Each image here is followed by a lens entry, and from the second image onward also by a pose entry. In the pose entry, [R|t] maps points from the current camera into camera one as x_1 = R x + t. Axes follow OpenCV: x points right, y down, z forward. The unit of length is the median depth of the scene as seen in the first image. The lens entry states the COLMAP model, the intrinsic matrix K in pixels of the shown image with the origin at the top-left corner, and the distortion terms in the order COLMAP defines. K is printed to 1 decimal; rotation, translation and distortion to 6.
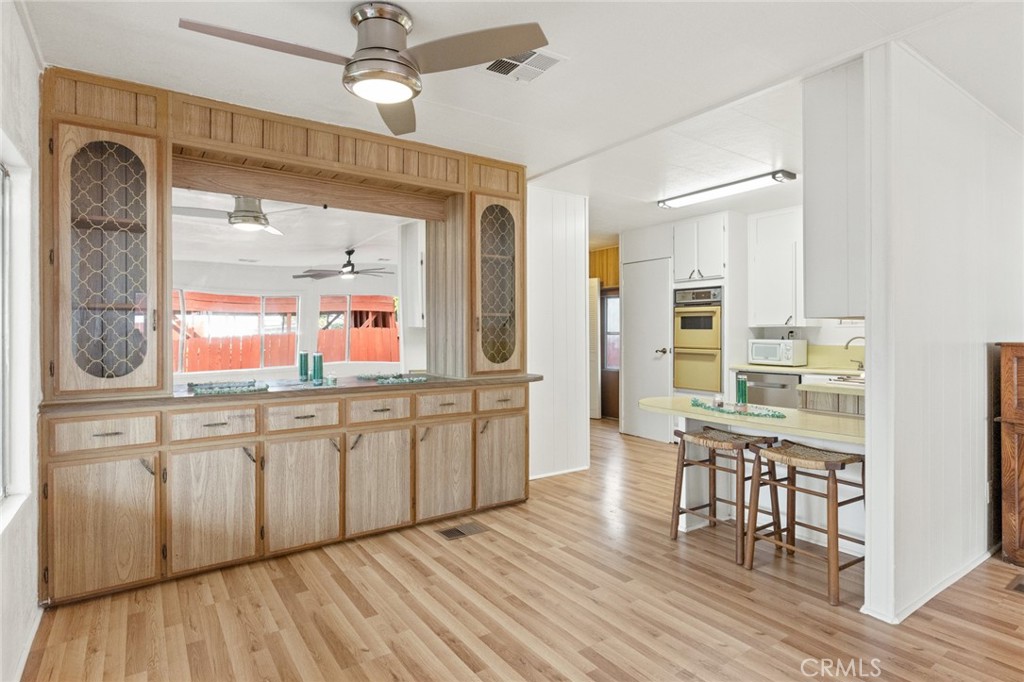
lens RADIAL K [[541.4, 0, 511.2], [0, 541.4, 335.3], [0, 0, 1]] dist [0.001616, 0.000085]
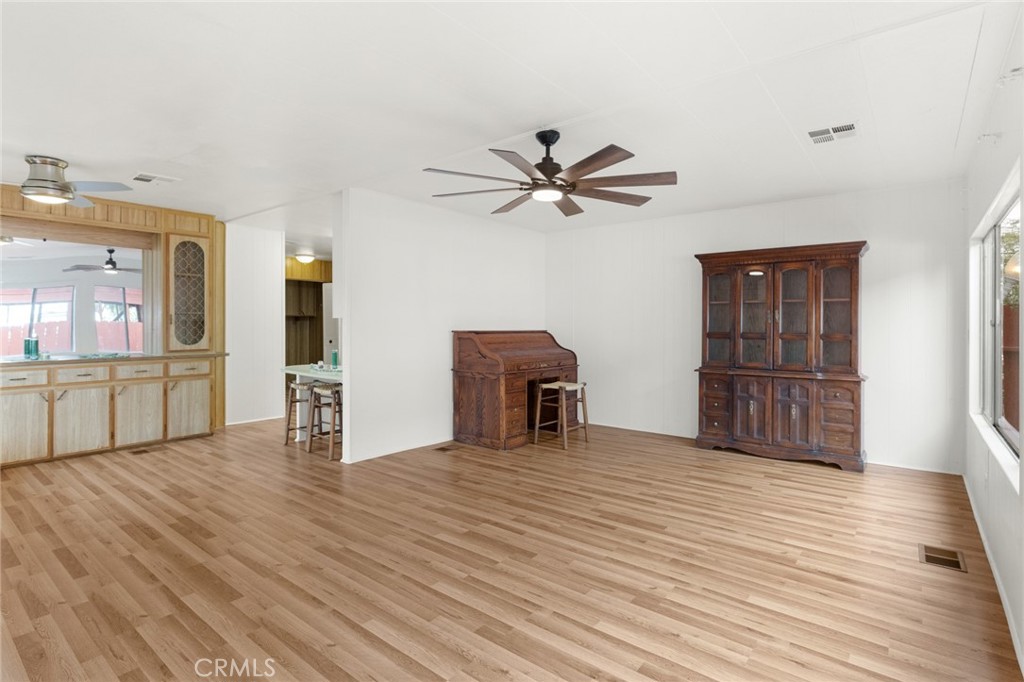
lens RADIAL K [[507.7, 0, 519.5], [0, 507.7, 323.2], [0, 0, 1]] dist [-0.001563, 0.000032]
pose [[0.956067, 0.001998, 0.293143, 0.458320], [-0.001293, 0.999996, -0.002599, -0.007448], [-0.293147, 0.002106, 0.956065, -0.658050]]
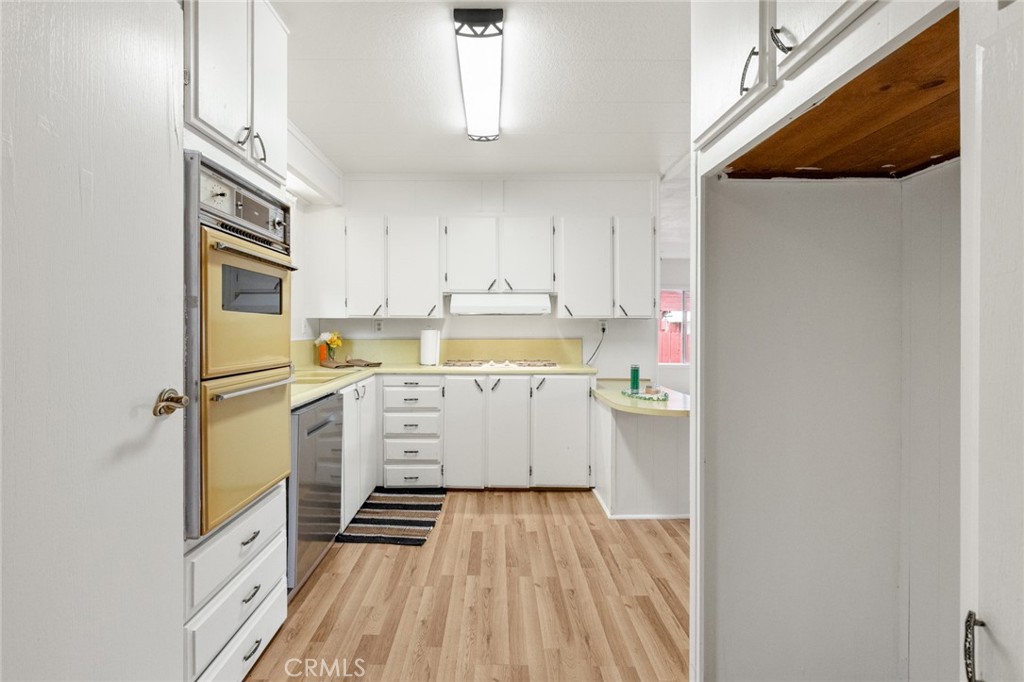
lens RADIAL K [[481.9, 0, 491.9], [0, 481.9, 320.8], [0, 0, 1]] dist [-0.001004, -0.000339]
pose [[-0.824656, 0.005624, 0.565606, 0.092554], [-0.000349, 0.999945, -0.010451, -0.005025], [-0.565634, -0.008816, -0.824609, 1.767706]]
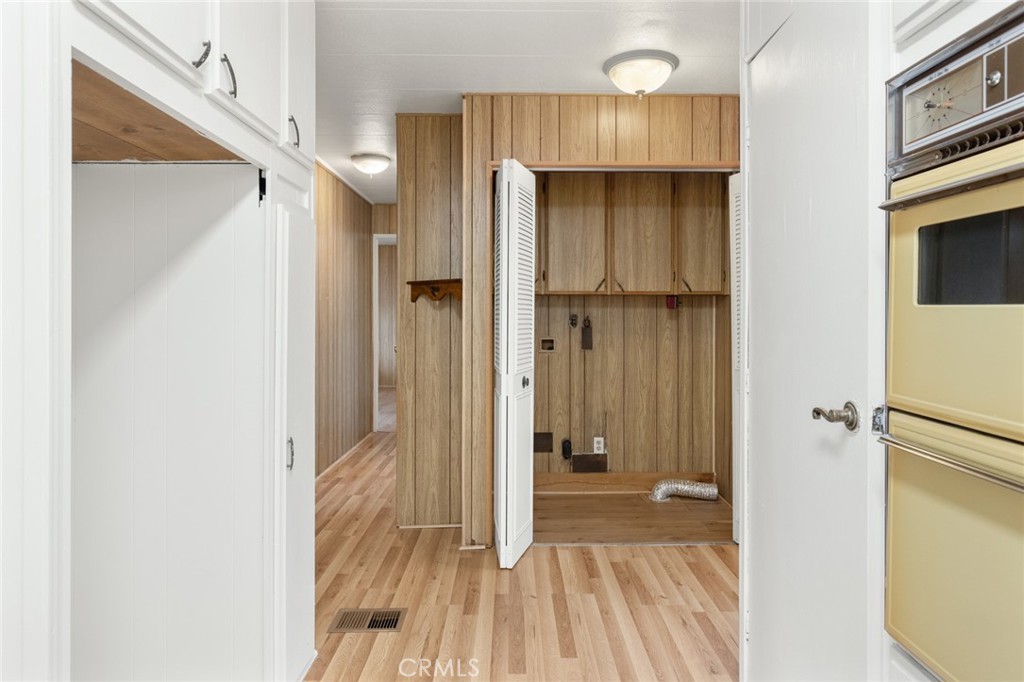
lens RADIAL K [[604.8, 0, 512.3], [0, 604.8, 317.6], [0, 0, 1]] dist [0.001688, -0.001239]
pose [[0.825920, 0.004056, -0.563773, 0.494859], [-0.002246, 0.999990, 0.003903, -0.012018], [0.563783, -0.001957, 0.825921, 1.217706]]
